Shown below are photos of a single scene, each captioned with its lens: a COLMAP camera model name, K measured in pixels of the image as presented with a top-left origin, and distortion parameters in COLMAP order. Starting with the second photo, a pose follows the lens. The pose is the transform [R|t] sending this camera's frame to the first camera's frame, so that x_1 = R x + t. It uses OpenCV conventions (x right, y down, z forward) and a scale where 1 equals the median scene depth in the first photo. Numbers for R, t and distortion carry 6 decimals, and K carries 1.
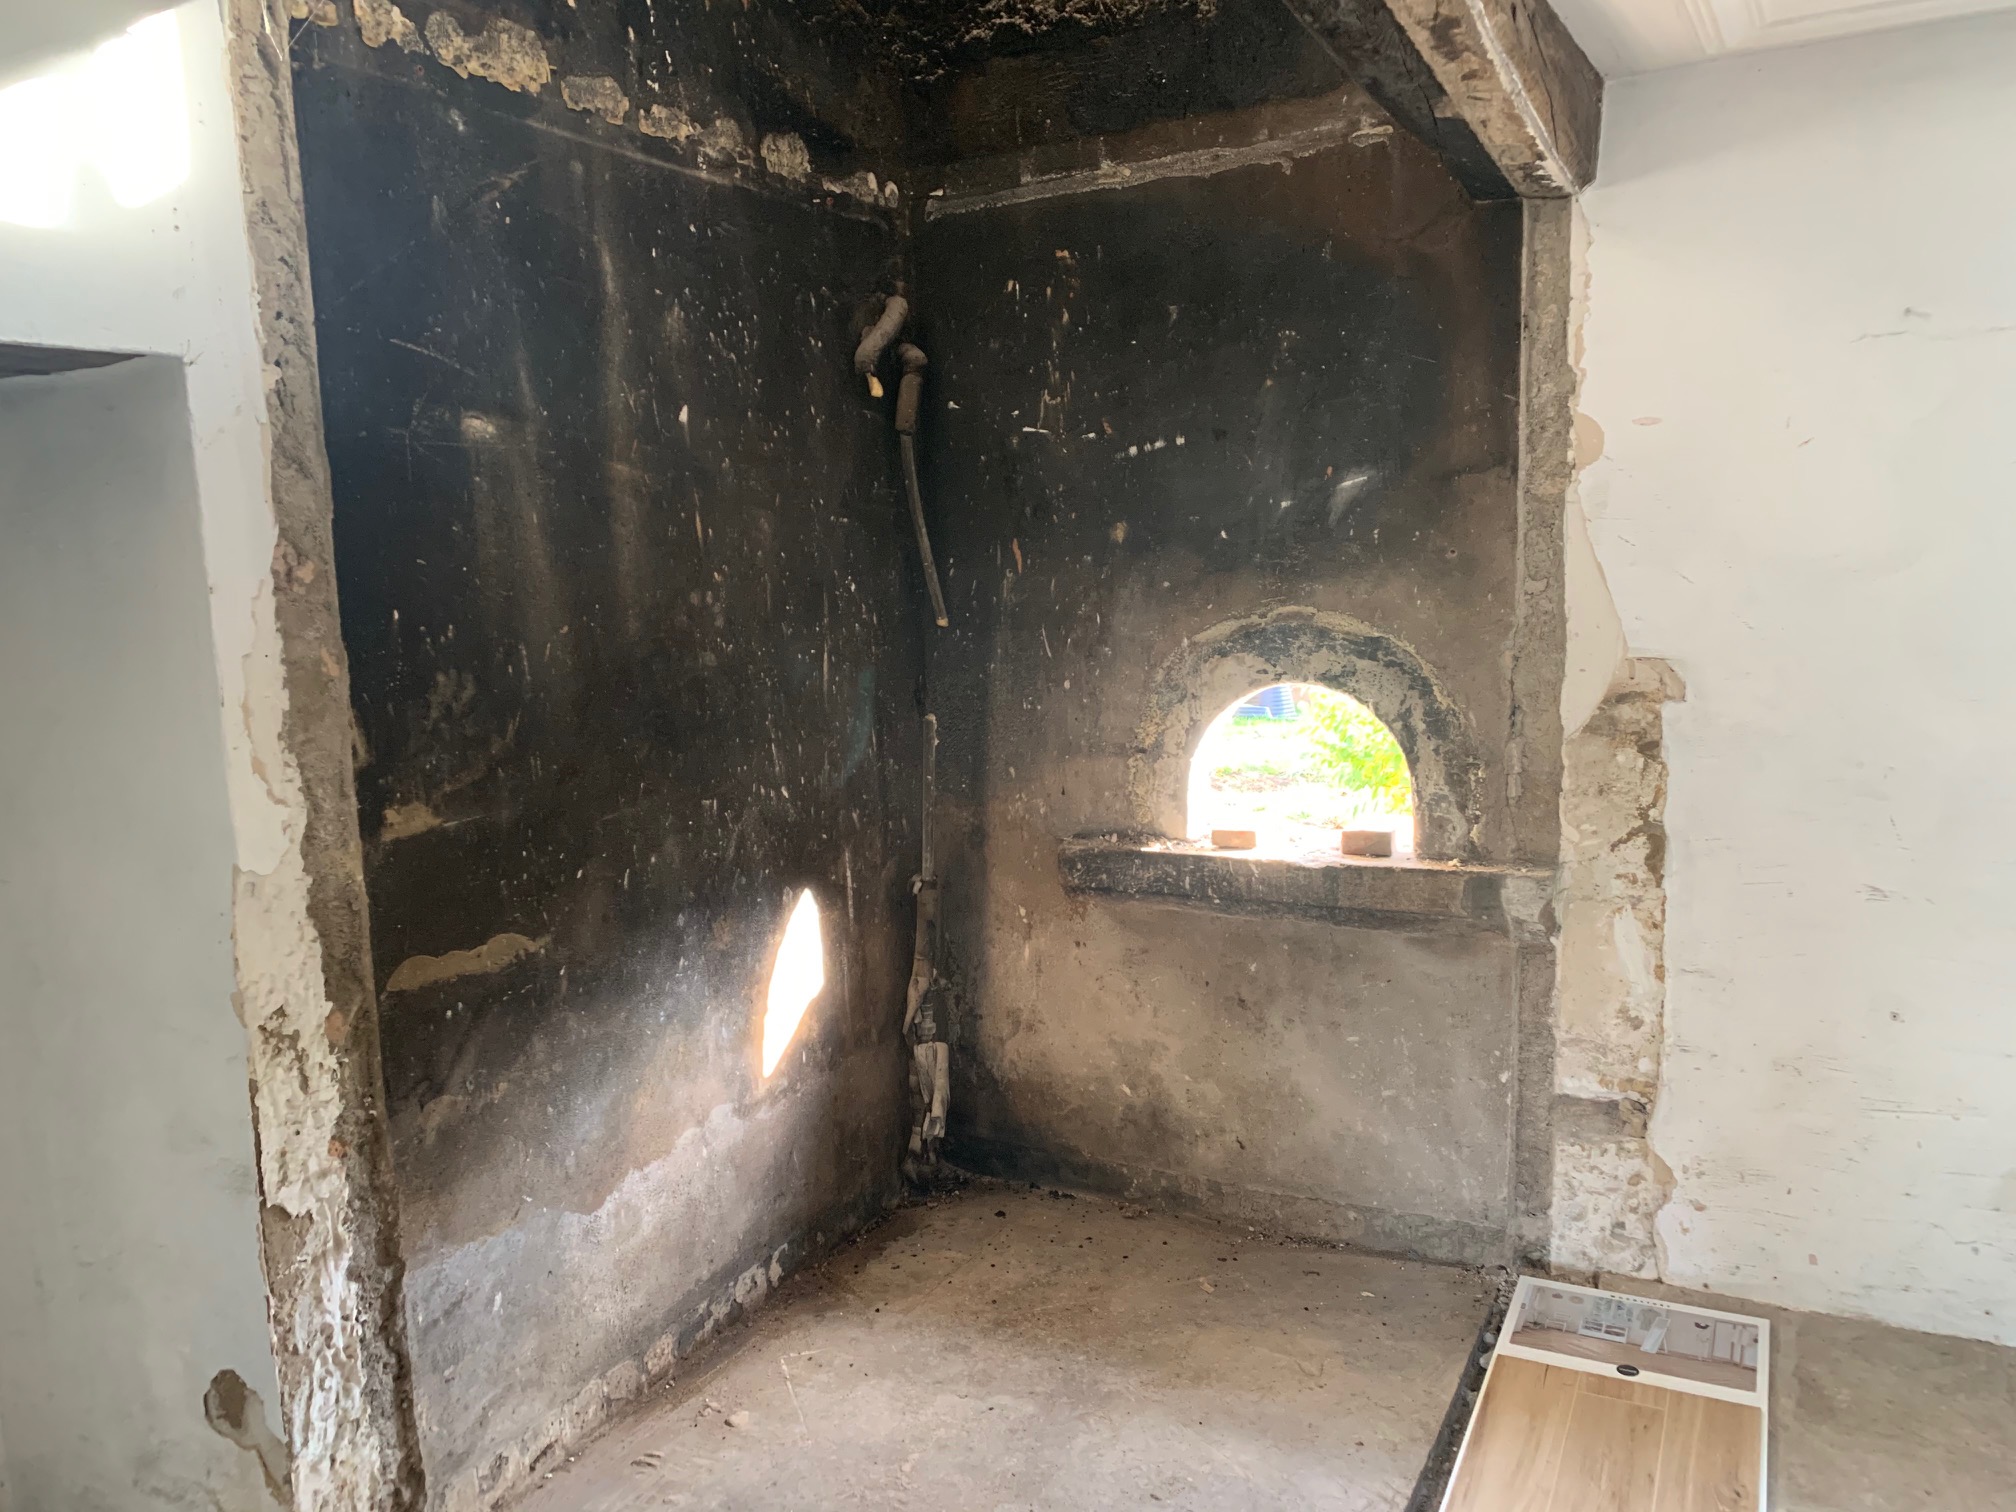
lens RADIAL K [[1526.8, 0, 1006.2], [0, 1526.8, 748.3], [0, 0, 1]] dist [0.022487, -0.004835]
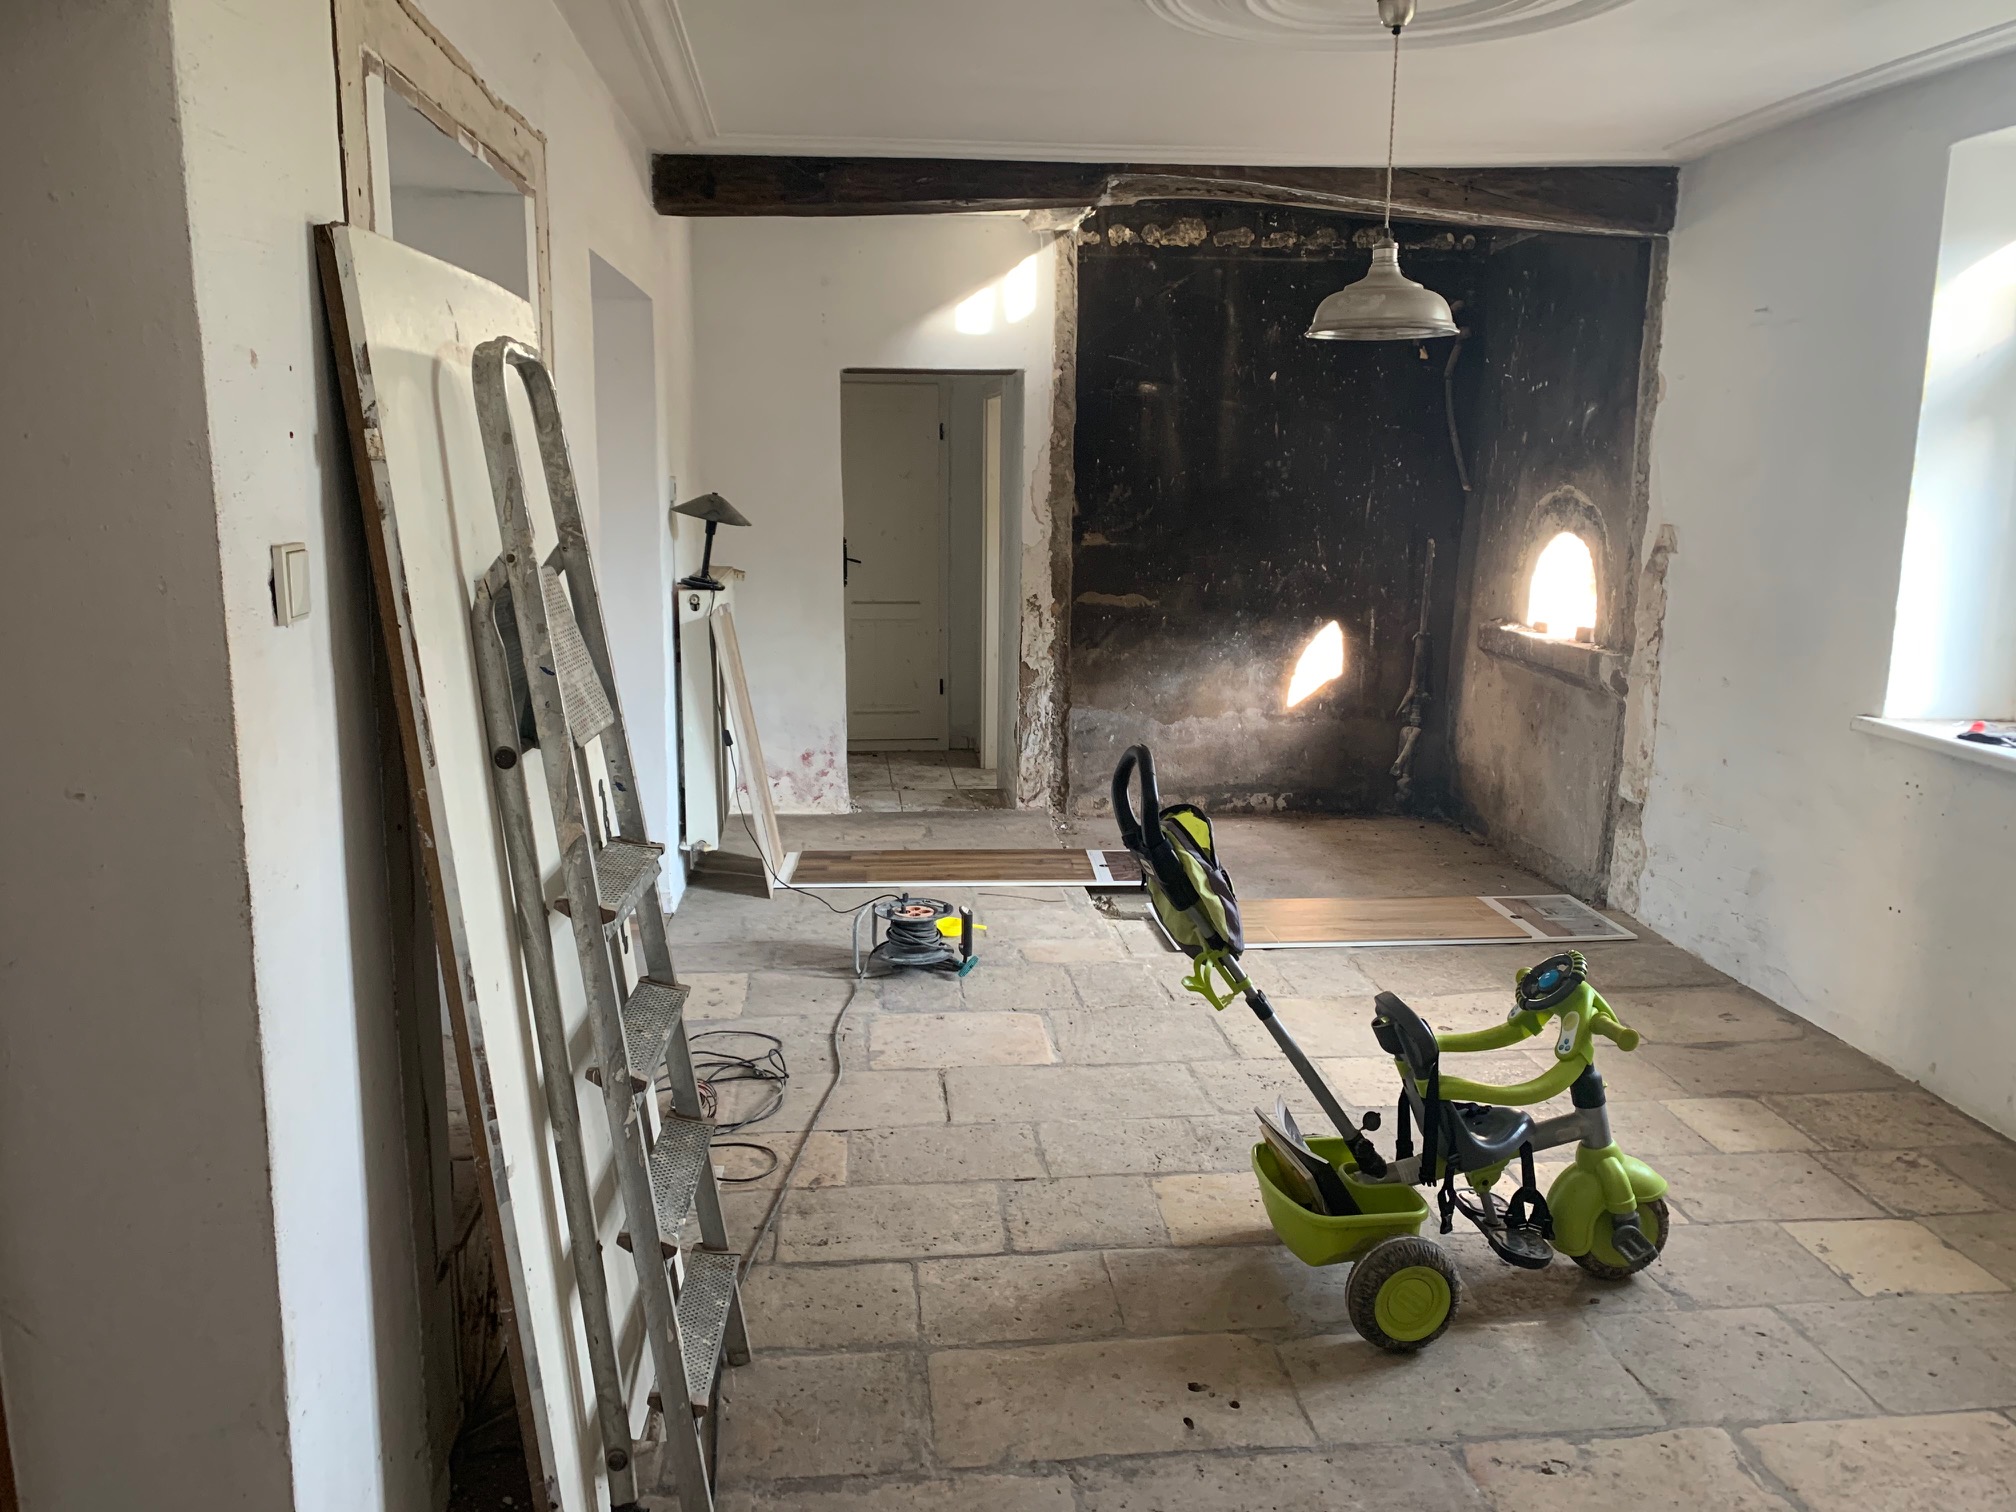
lens RADIAL K [[1519.3, 0, 1008.0], [0, 1519.3, 756.0], [0, 0, 1]] dist [0.065401, -0.167718]
pose [[0.531860, 0.196565, -0.823703, 1.432678], [-0.140963, 0.979667, 0.142765, 0.047948], [0.835018, 0.040180, 0.548754, -0.450487]]
